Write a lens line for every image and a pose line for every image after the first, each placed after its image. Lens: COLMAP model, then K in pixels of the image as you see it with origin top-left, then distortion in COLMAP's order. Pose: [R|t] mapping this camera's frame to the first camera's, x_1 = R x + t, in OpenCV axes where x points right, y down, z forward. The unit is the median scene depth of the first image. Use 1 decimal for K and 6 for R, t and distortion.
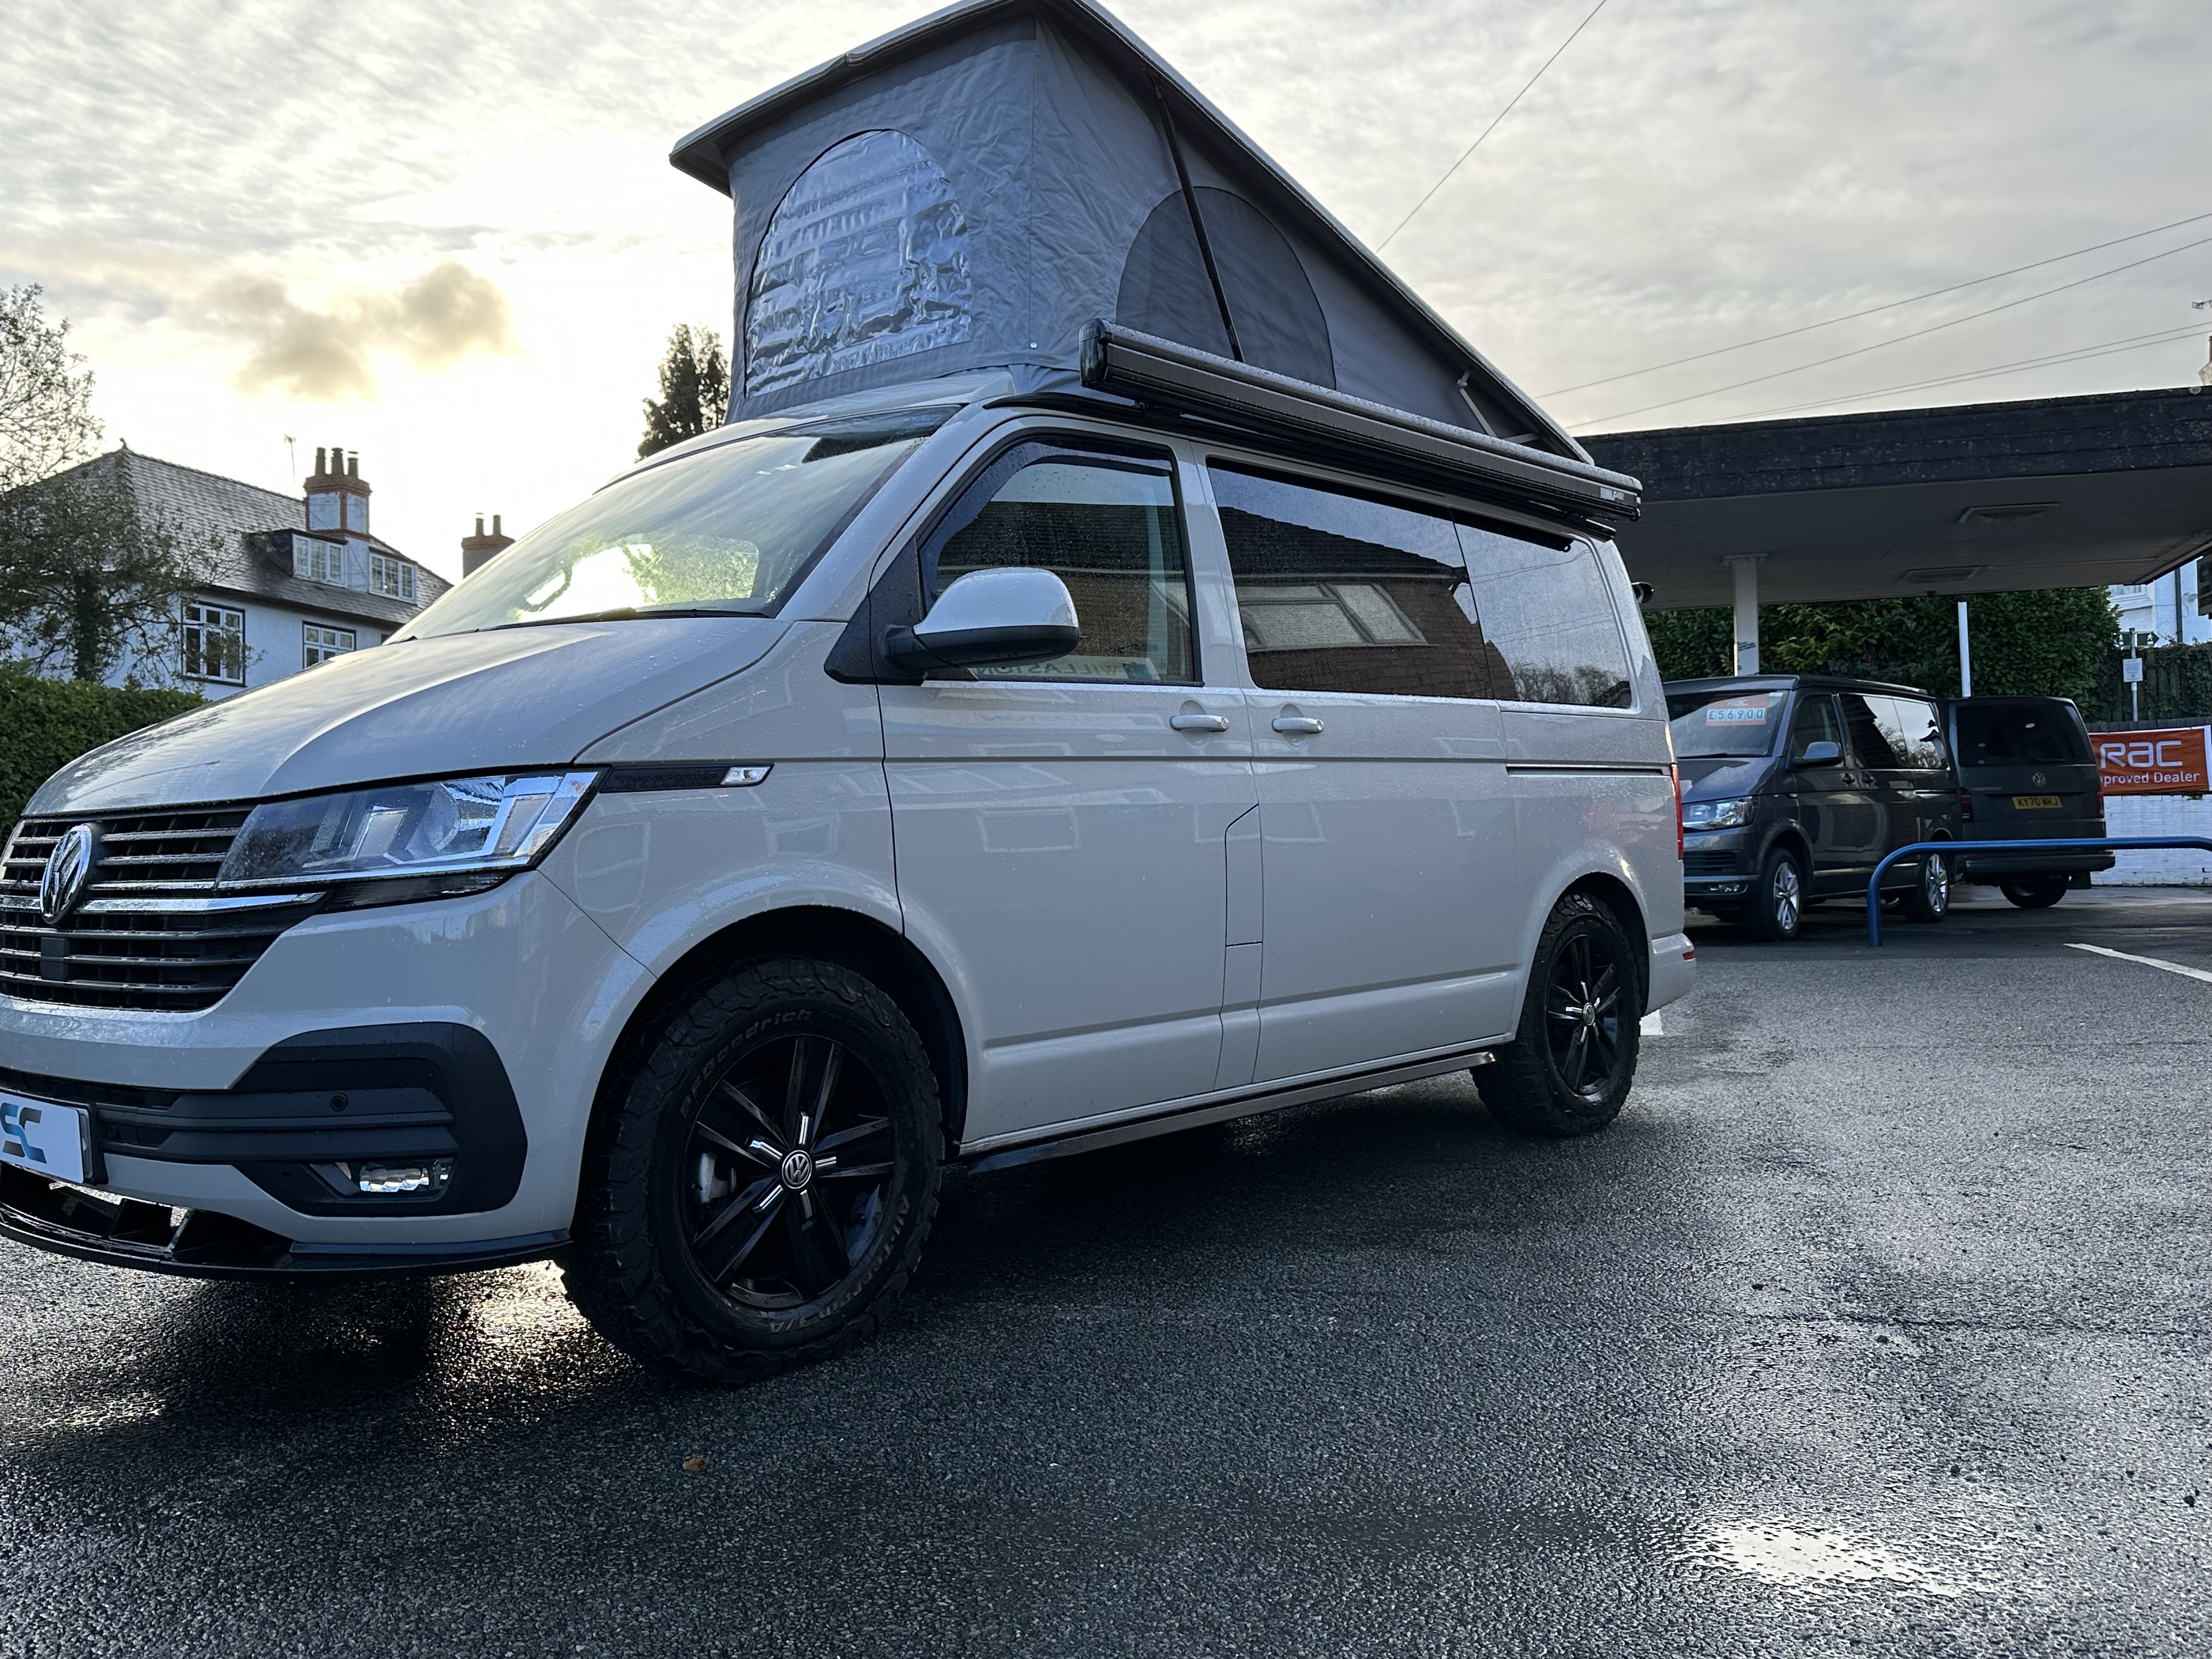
lens RADIAL K [[1833.4, 0, 1106.0], [0, 1833.4, 829.5], [0, 0, 1]] dist [-0.011137, -0.010489]
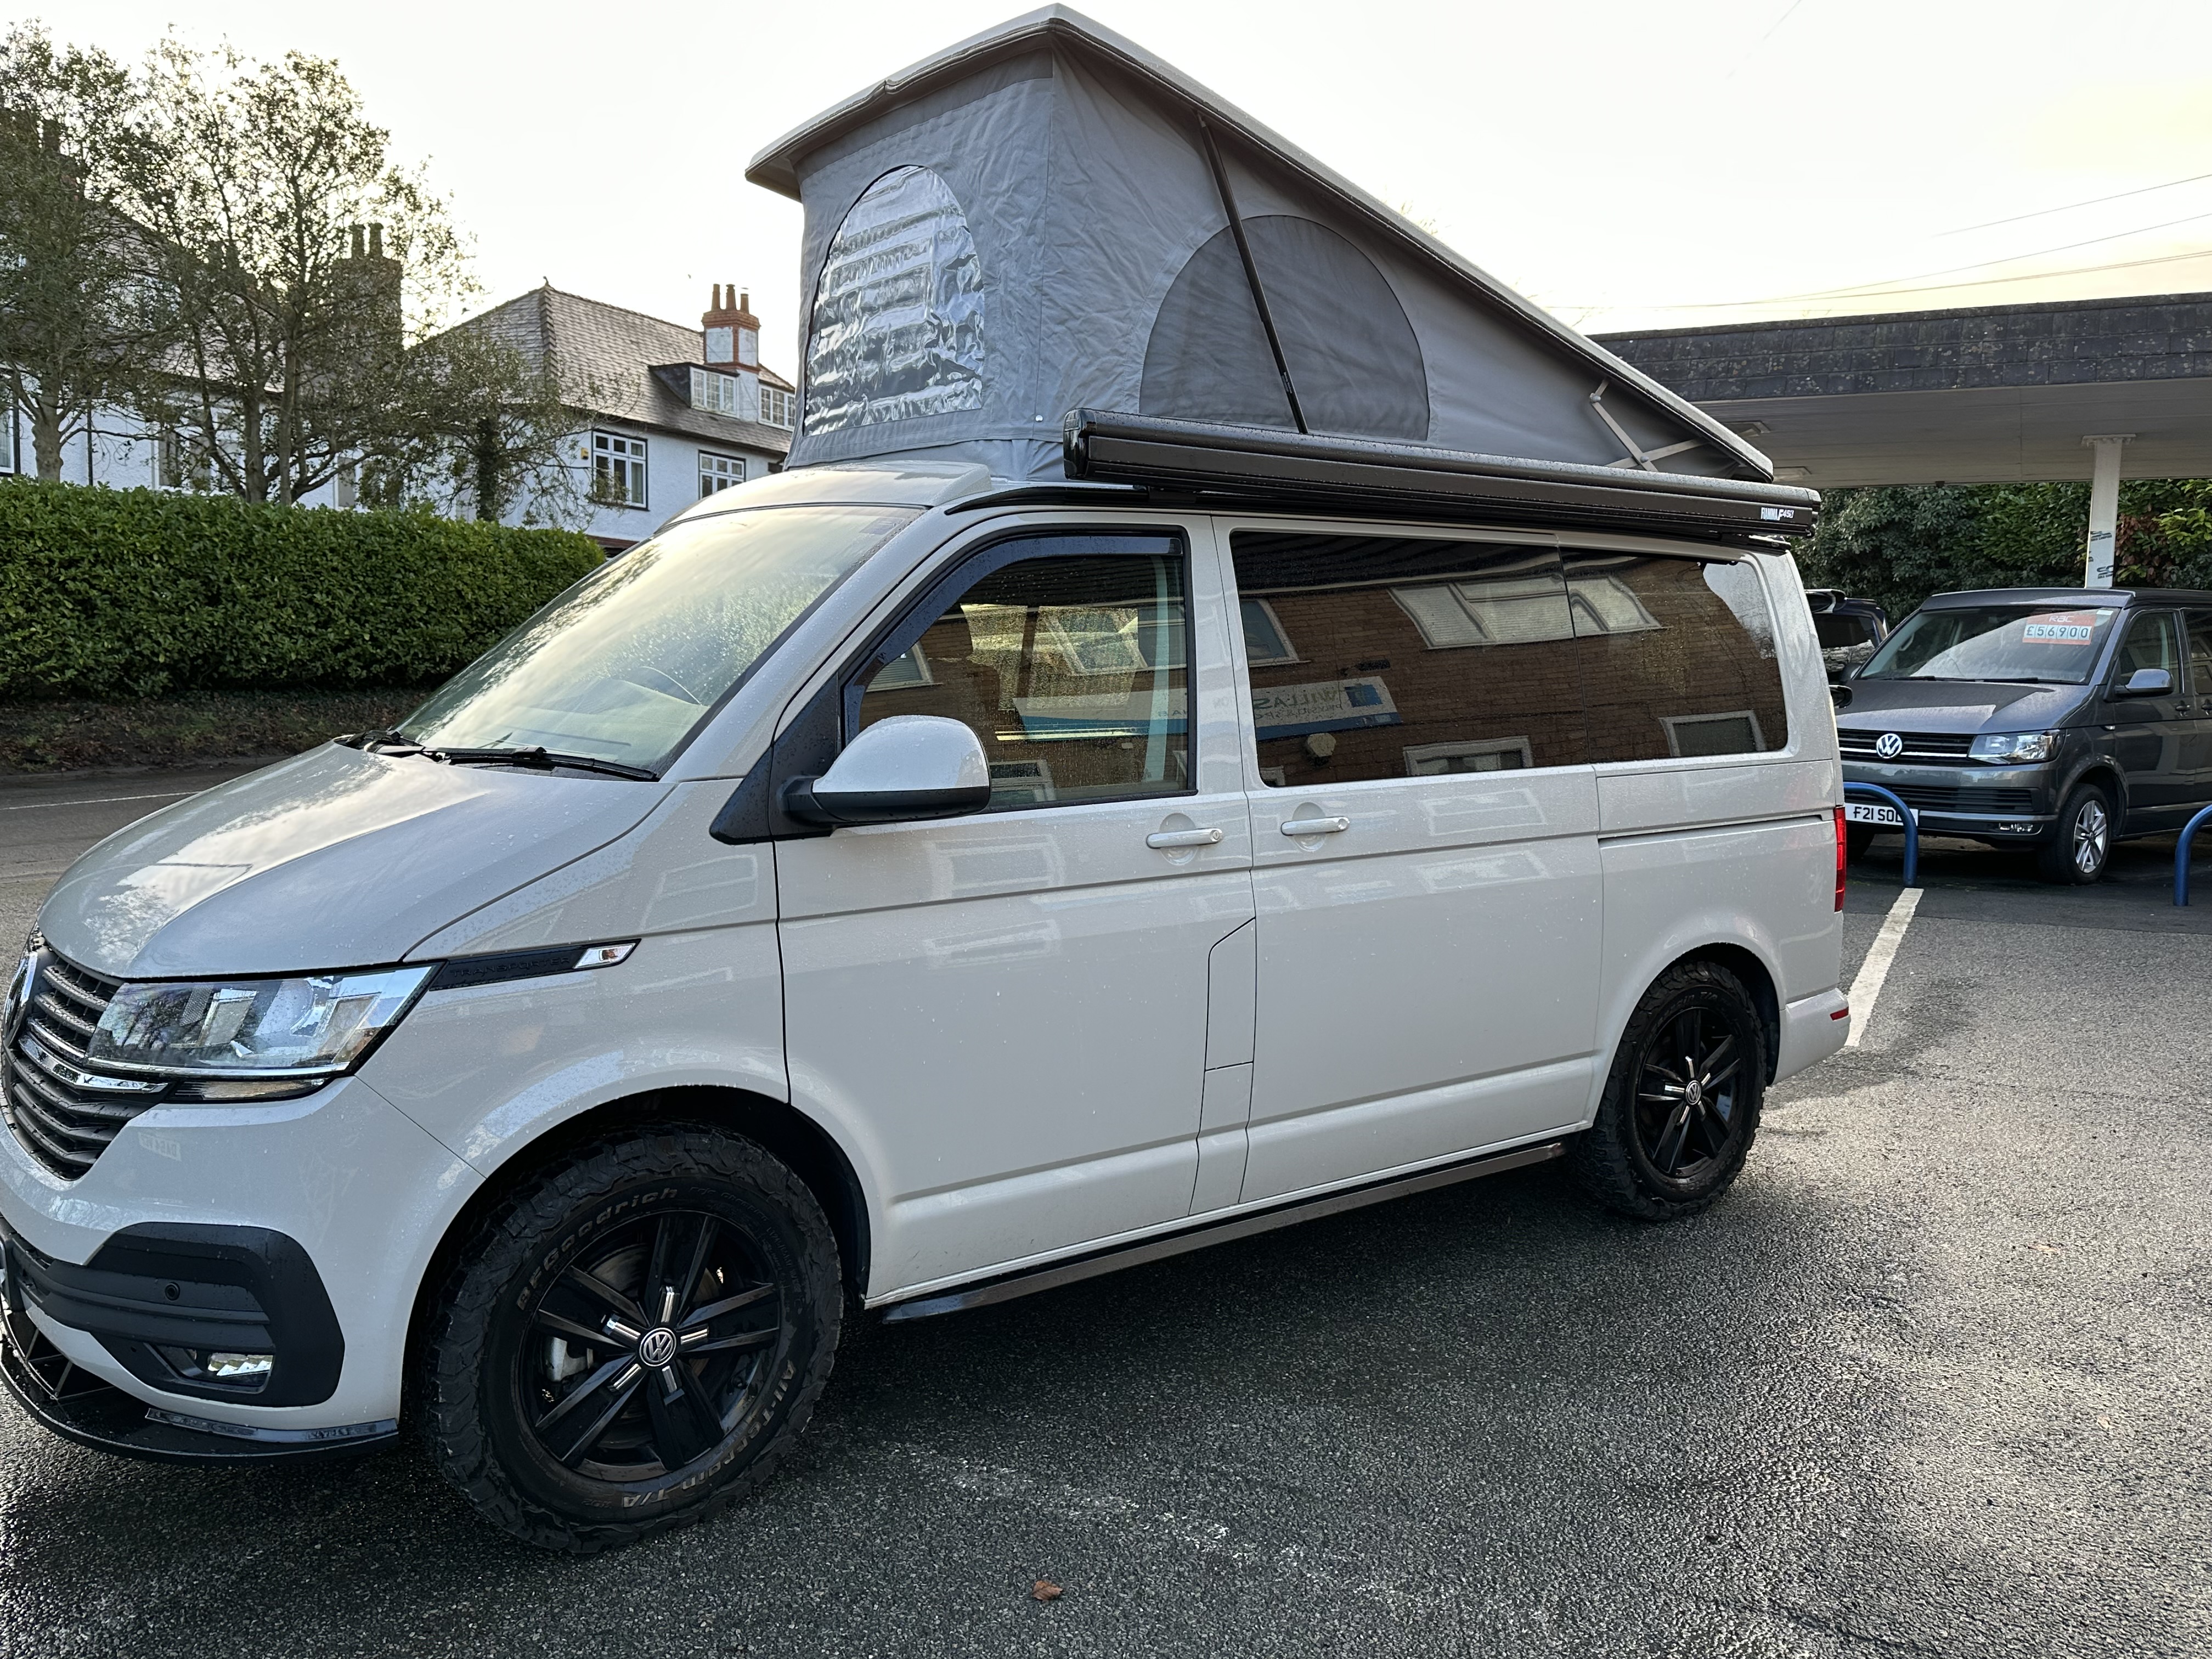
lens RADIAL K [[1763.1, 0, 1105.0], [0, 1763.1, 816.7], [0, 0, 1]] dist [0.065666, -0.229778]
pose [[0.980064, 0.050456, -0.192170, 0.174417], [-0.032206, 0.994769, 0.096939, -0.146818], [0.196056, -0.088818, 0.976562, 0.100035]]
